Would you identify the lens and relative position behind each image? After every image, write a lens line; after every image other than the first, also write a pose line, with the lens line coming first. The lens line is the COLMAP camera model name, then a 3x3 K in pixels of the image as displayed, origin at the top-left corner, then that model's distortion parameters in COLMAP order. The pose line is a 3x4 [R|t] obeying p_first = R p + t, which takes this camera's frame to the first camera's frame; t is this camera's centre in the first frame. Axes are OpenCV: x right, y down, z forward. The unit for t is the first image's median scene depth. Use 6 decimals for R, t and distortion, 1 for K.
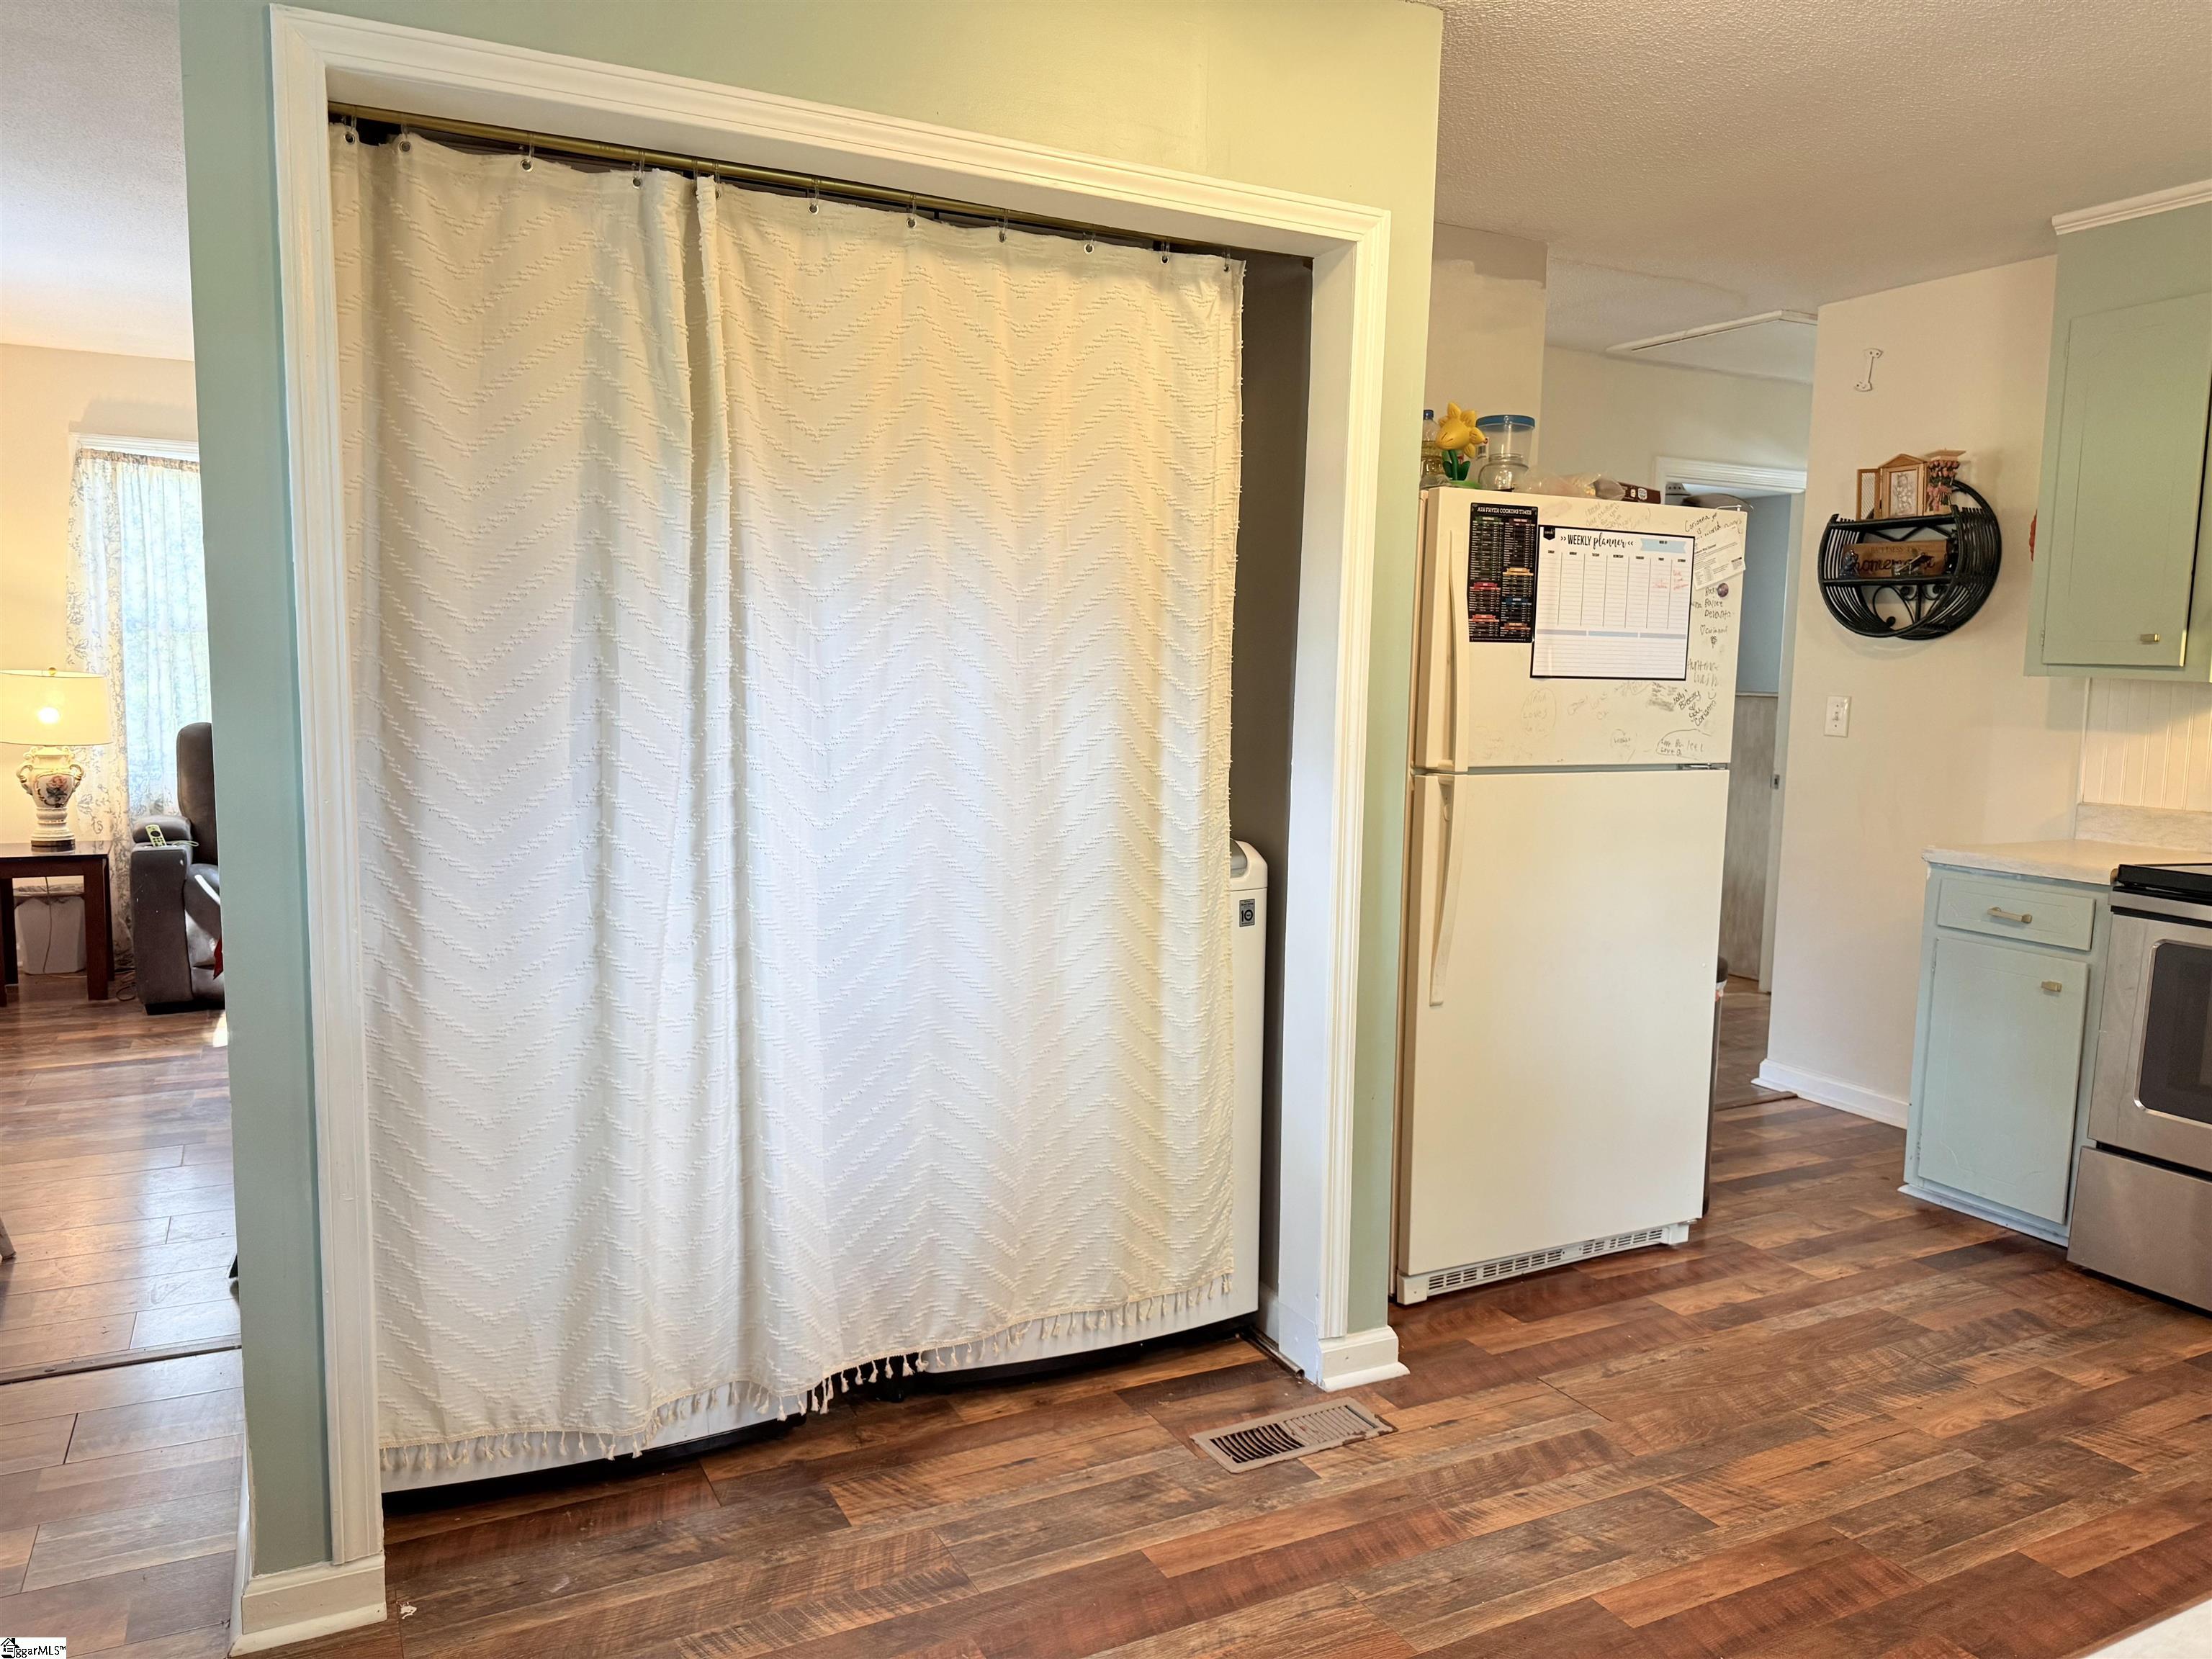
lens RADIAL K [[1561.3, 0, 1112.8], [0, 1561.3, 825.6], [0, 0, 1]] dist [0.059226, -0.071235]
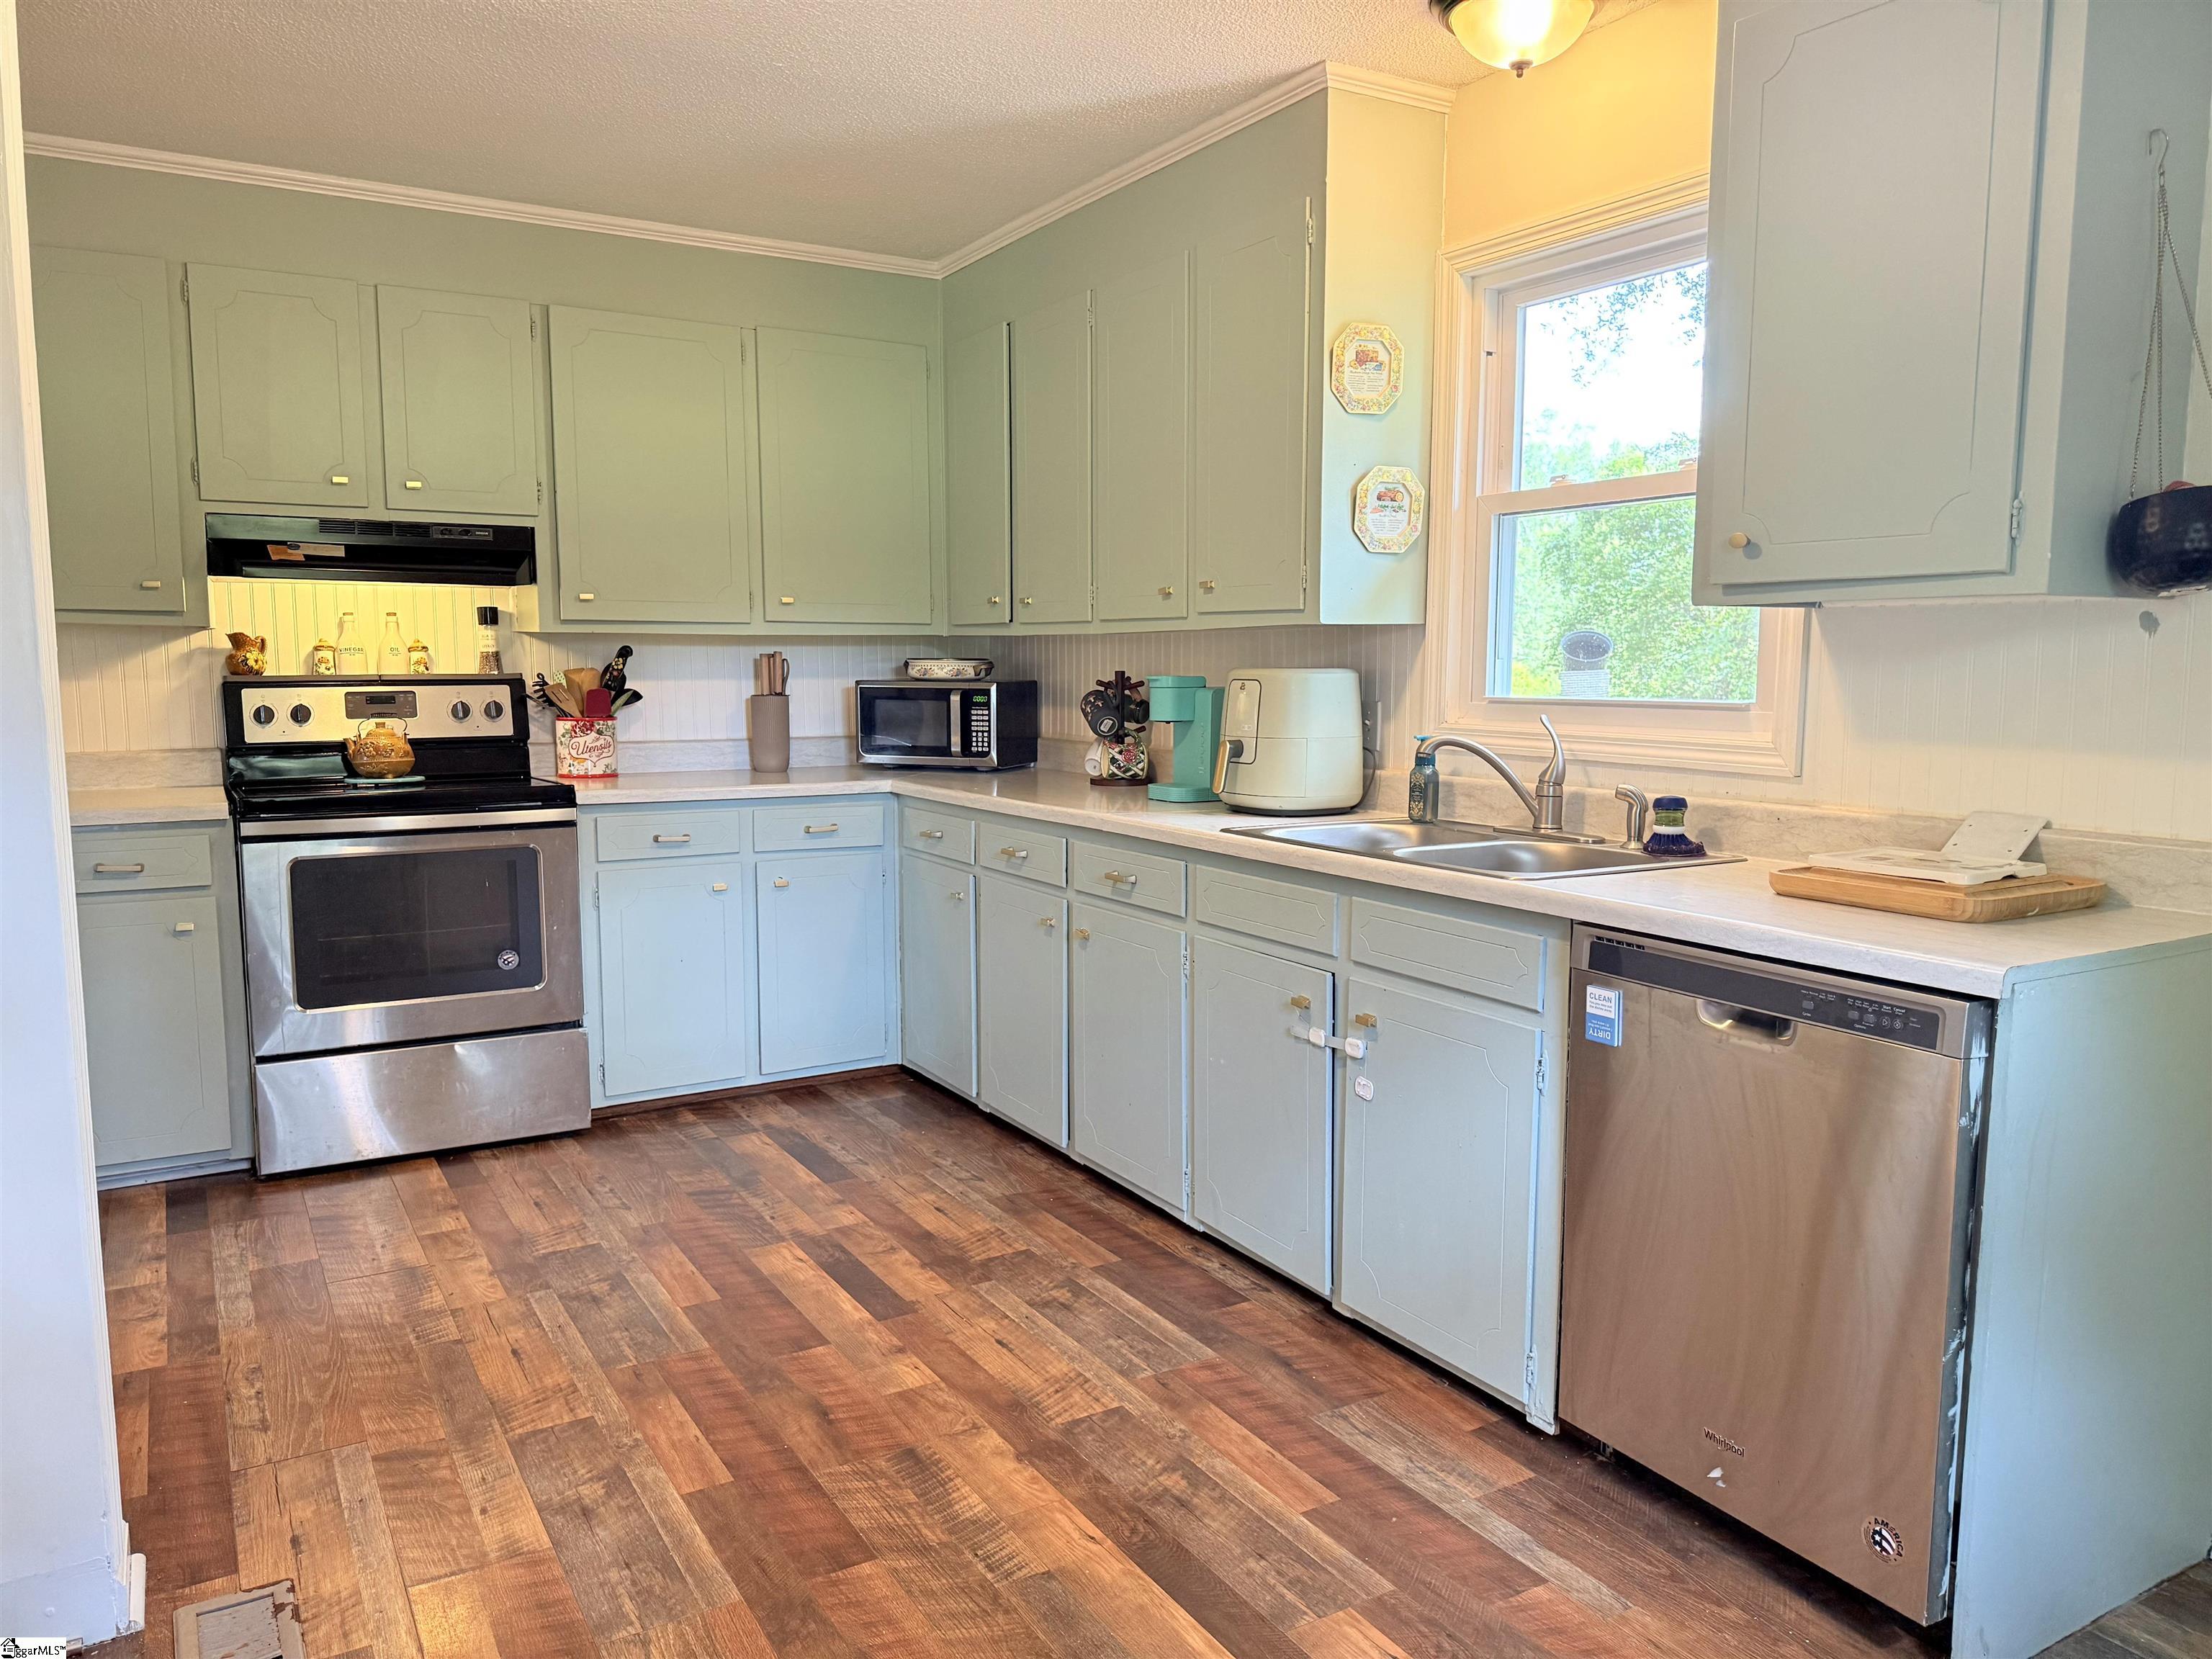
lens RADIAL K [[1561.3, 0, 1107.6], [0, 1561.3, 826.2], [0, 0, 1]] dist [0.059226, -0.071235]
pose [[-0.051511, -0.128341, 0.990391, -0.490153], [0.101574, 0.985892, 0.133041, -0.042331], [-0.993493, 0.107451, -0.037748, 0.501561]]
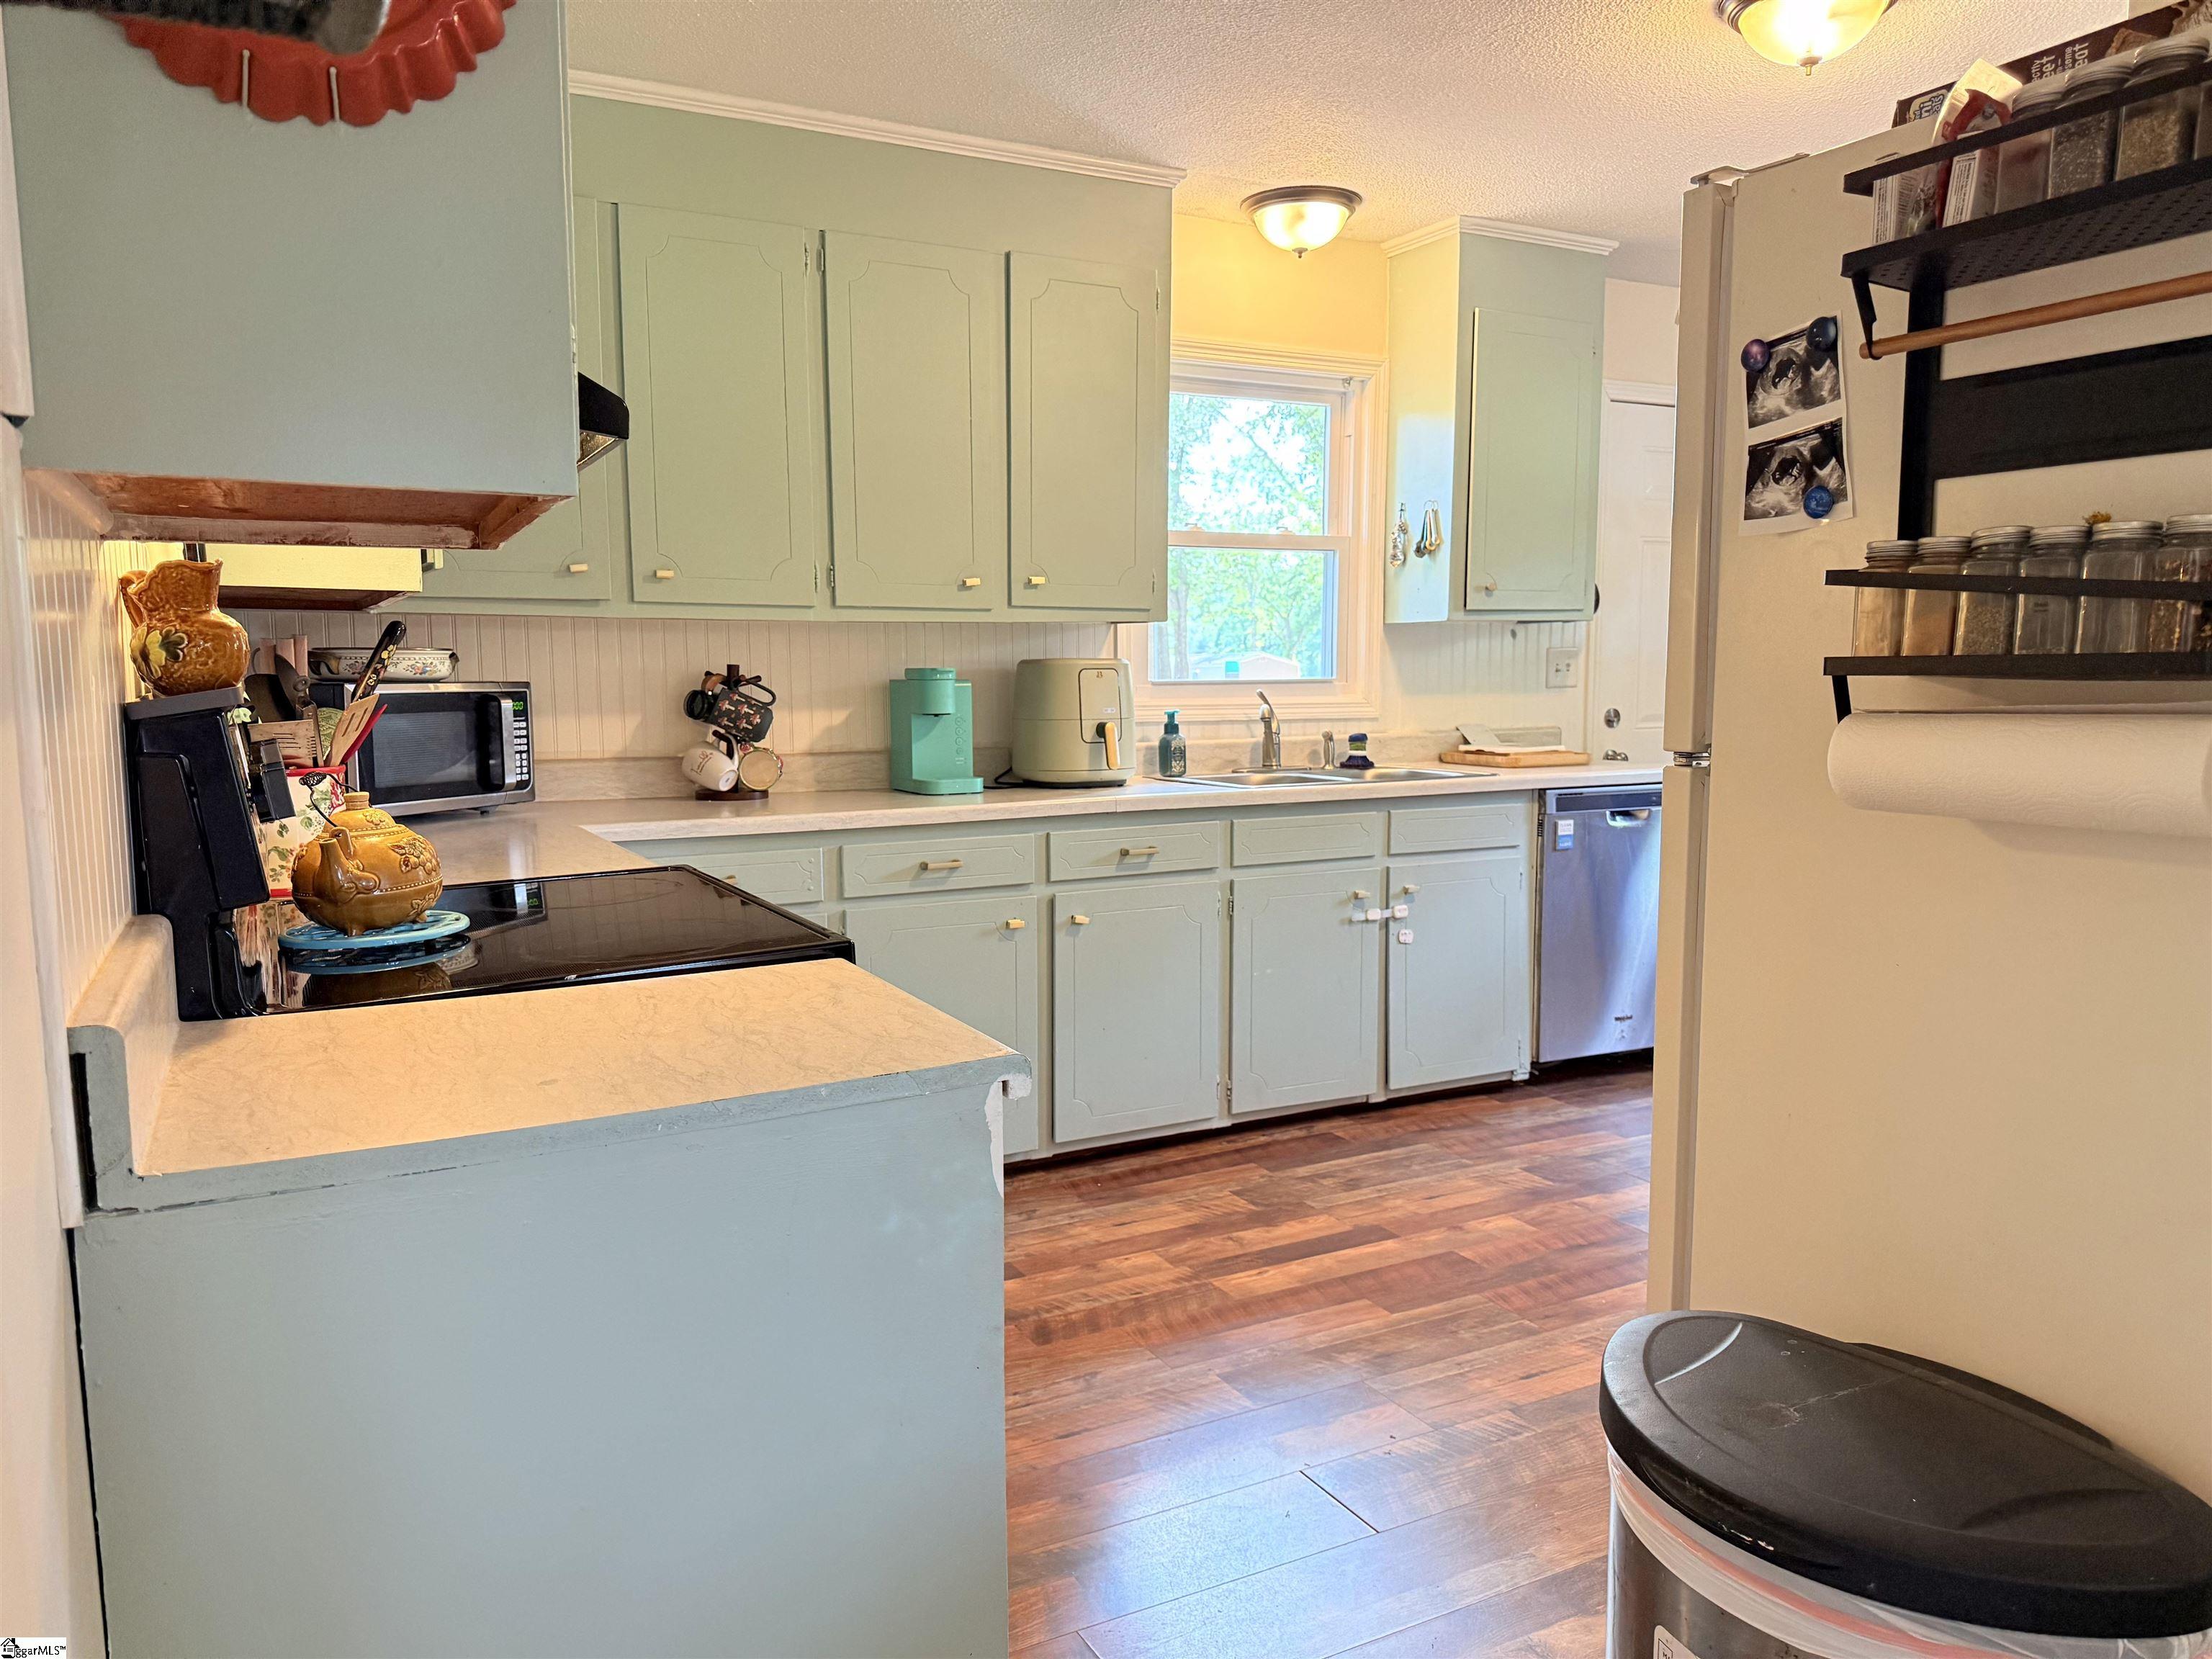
lens RADIAL K [[1561.3, 0, 1092.1], [0, 1561.3, 818.9], [0, 0, 1]] dist [0.059226, -0.071235]
pose [[-0.999866, -0.016019, -0.003442, 0.615869], [-0.016384, 0.979333, 0.201592, -0.121990], [0.000141, 0.201621, -0.979464, 1.599659]]
